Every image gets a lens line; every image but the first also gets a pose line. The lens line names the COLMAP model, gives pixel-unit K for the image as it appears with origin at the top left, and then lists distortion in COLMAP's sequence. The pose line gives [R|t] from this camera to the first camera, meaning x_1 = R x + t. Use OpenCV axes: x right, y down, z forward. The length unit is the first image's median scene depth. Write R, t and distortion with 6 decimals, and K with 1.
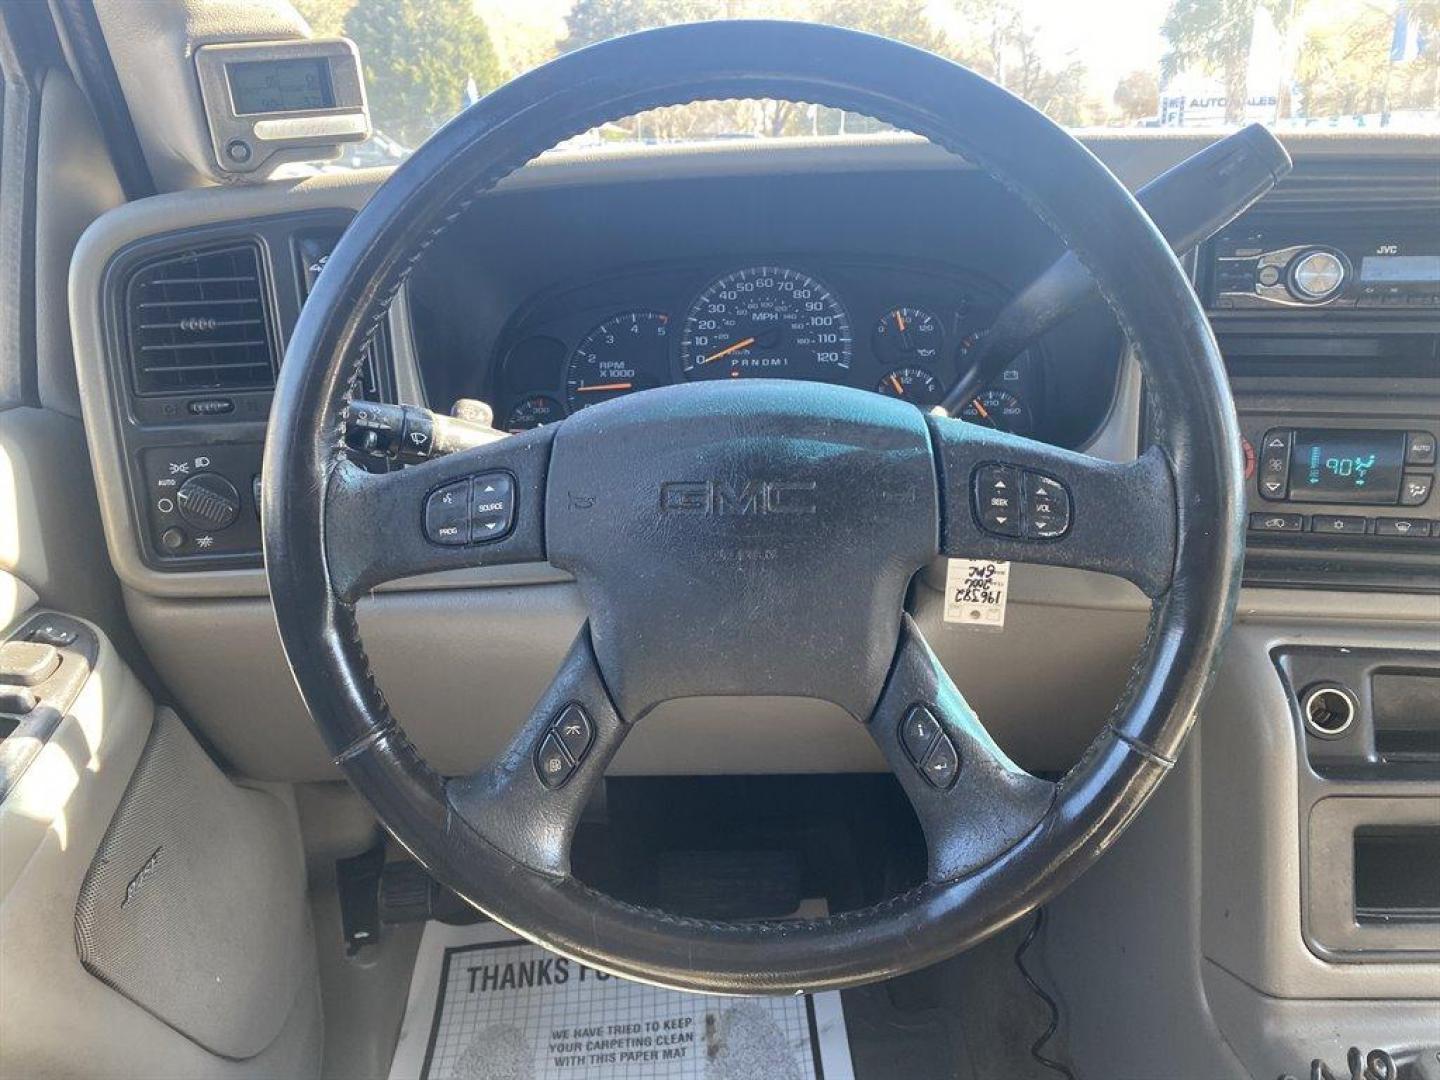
lens RADIAL K [[1104.5, 0, 723.7], [0, 1104.5, 548.1], [0, 0, 1]] dist [0.048363, -0.070978]
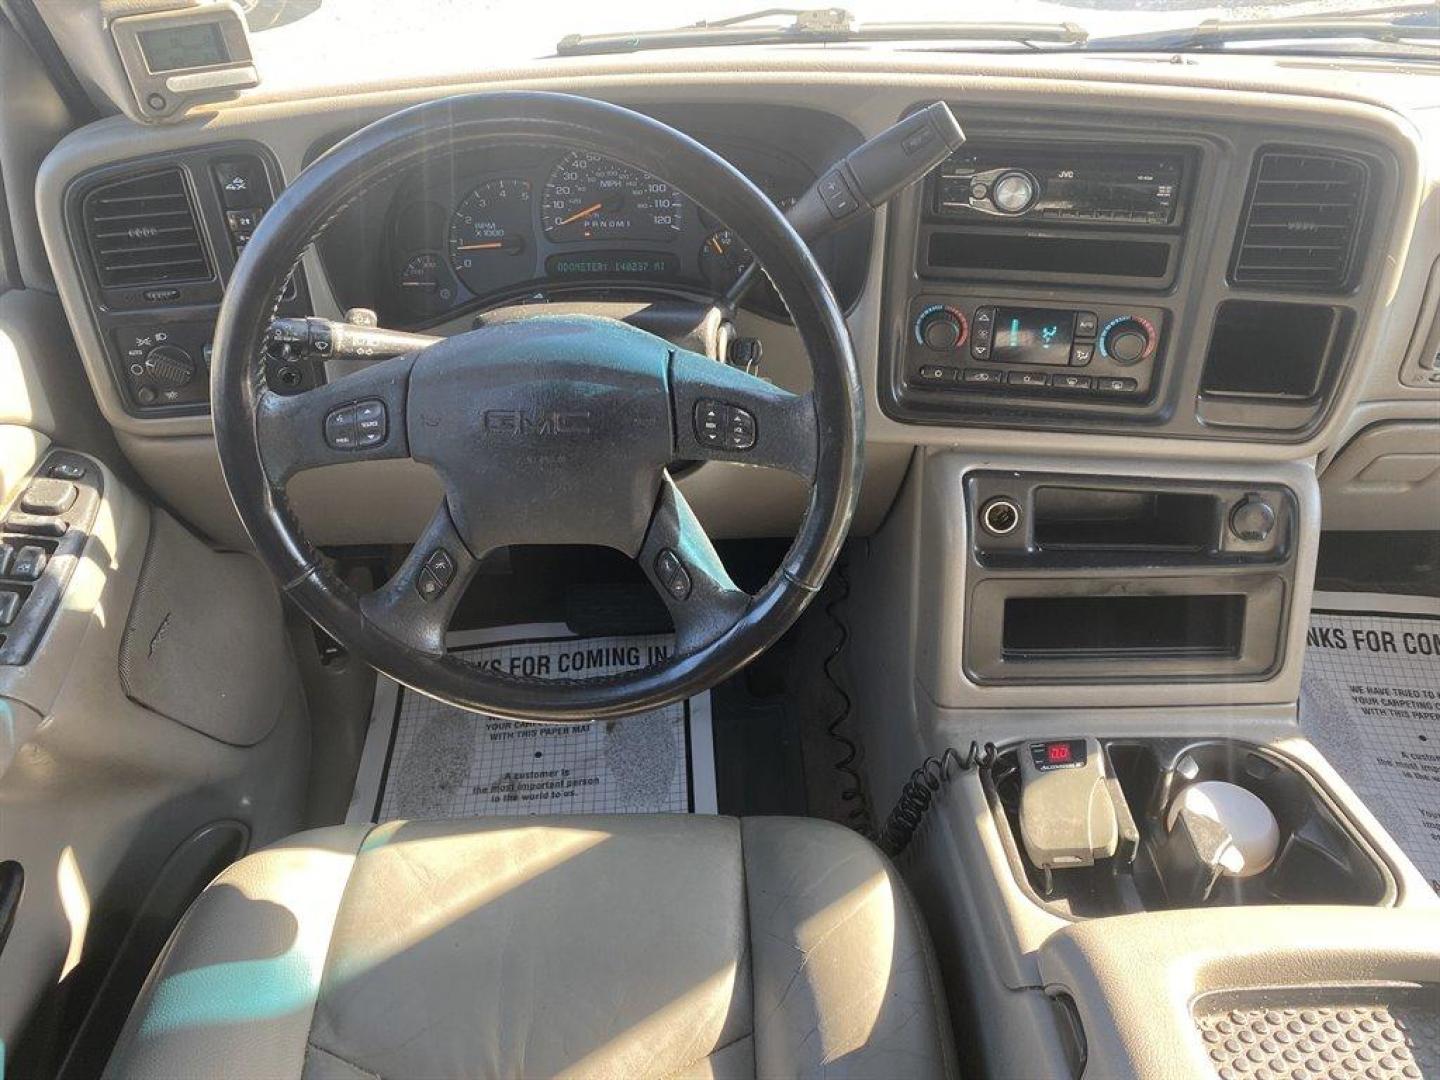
lens RADIAL K [[1084.0, 0, 720.0], [0, 1084.0, 540.0], [0, 0, 1]] dist [-0.000843, 0.005079]
pose [[0.999533, -0.009223, 0.029132, 0.151868], [0.000822, 0.961131, 0.276092, -0.207552], [-0.030546, -0.275939, 0.960690, -0.316230]]
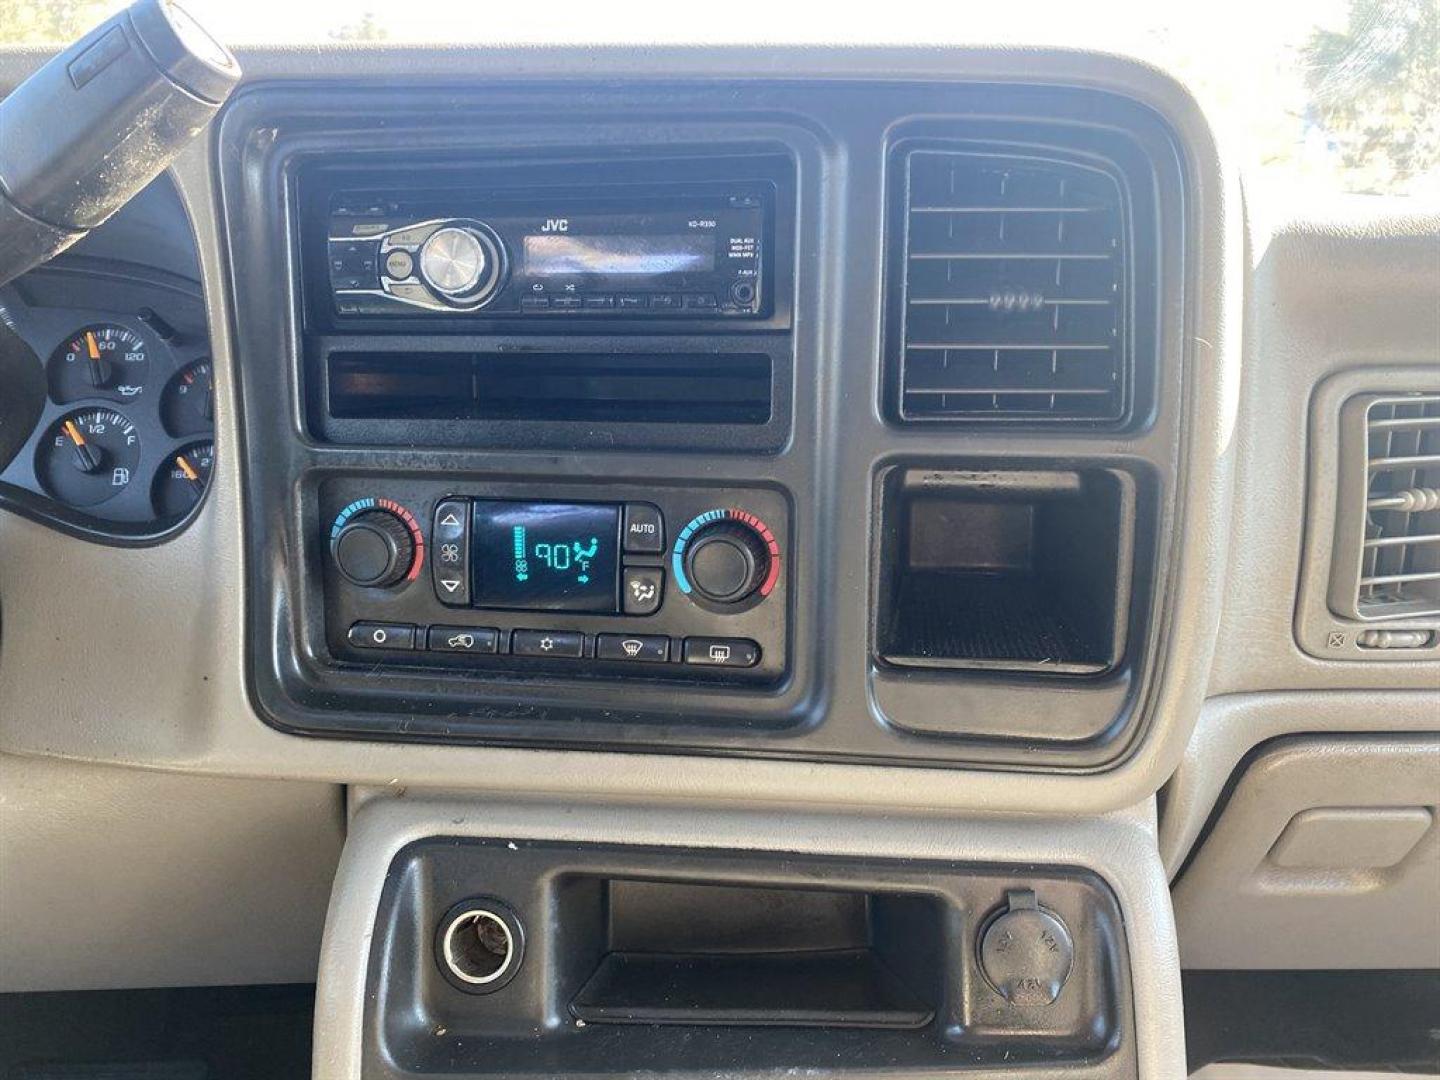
lens RADIAL K [[1084.0, 0, 720.0], [0, 1084.0, 540.0], [0, 0, 1]] dist [-0.000843, 0.005079]
pose [[0.998792, 0.008098, 0.048461, 0.662215], [-0.003910, 0.996296, -0.085896, -0.029189], [-0.048977, 0.085602, 0.995125, 0.376107]]
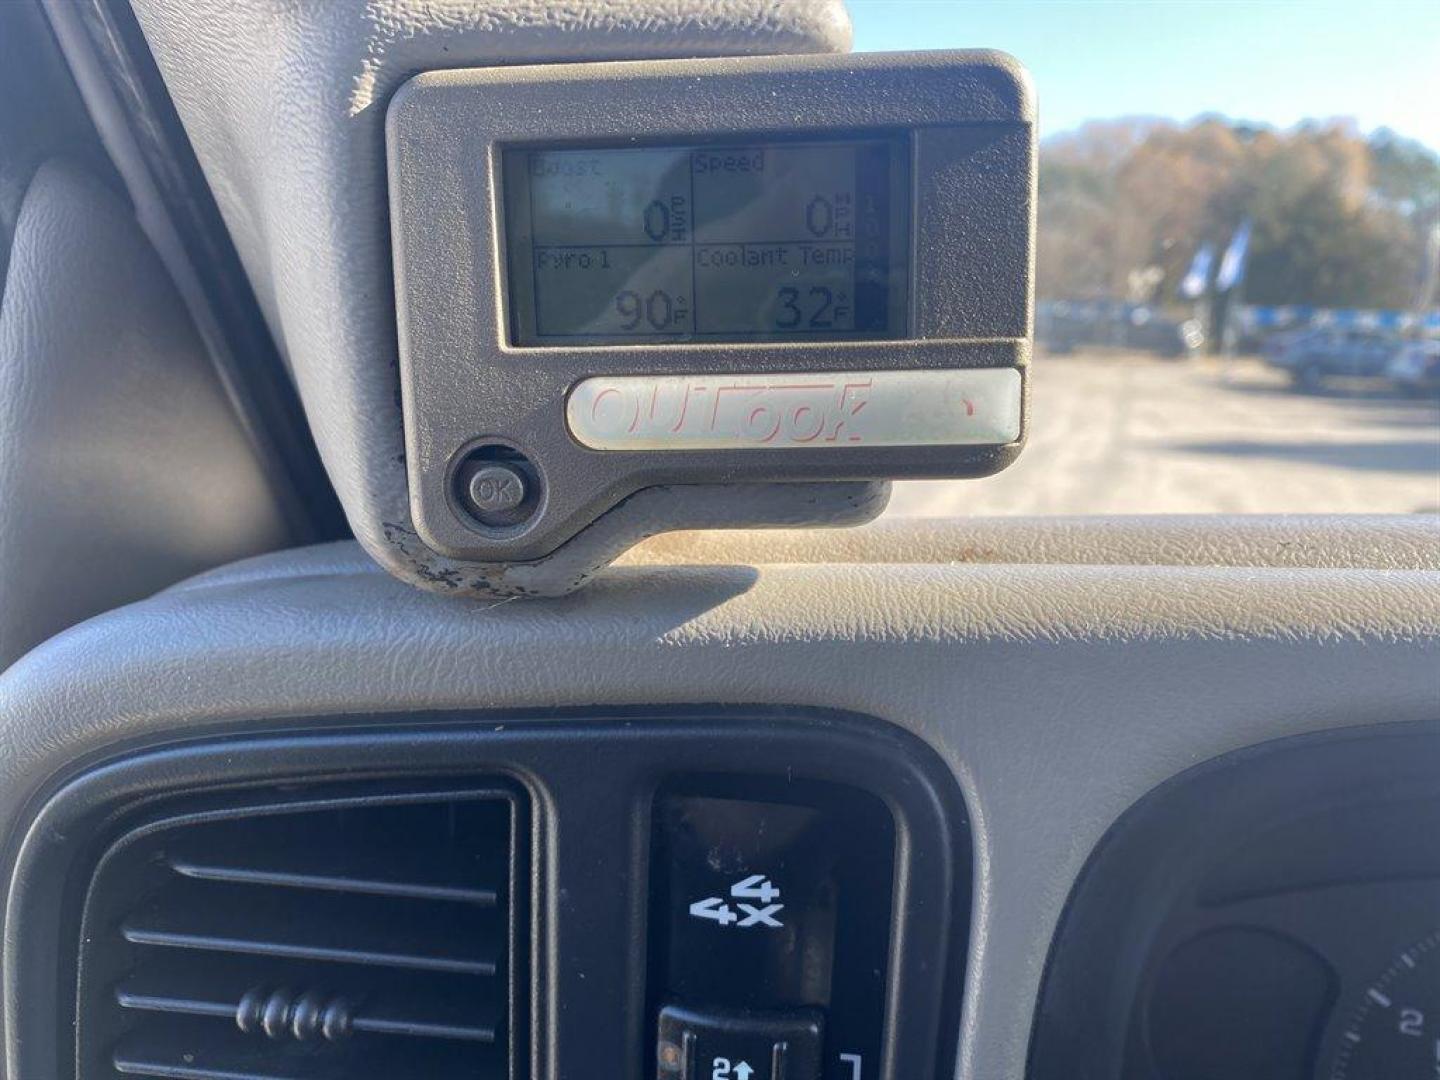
lens RADIAL K [[1104.5, 0, 723.7], [0, 1104.5, 548.1], [0, 0, 1]] dist [0.048363, -0.070978]
pose [[0.946482, 0.117353, -0.300667, -0.296809], [-0.158142, 0.980691, -0.115050, -0.306631], [0.281360, 0.156441, 0.946764, 0.744679]]
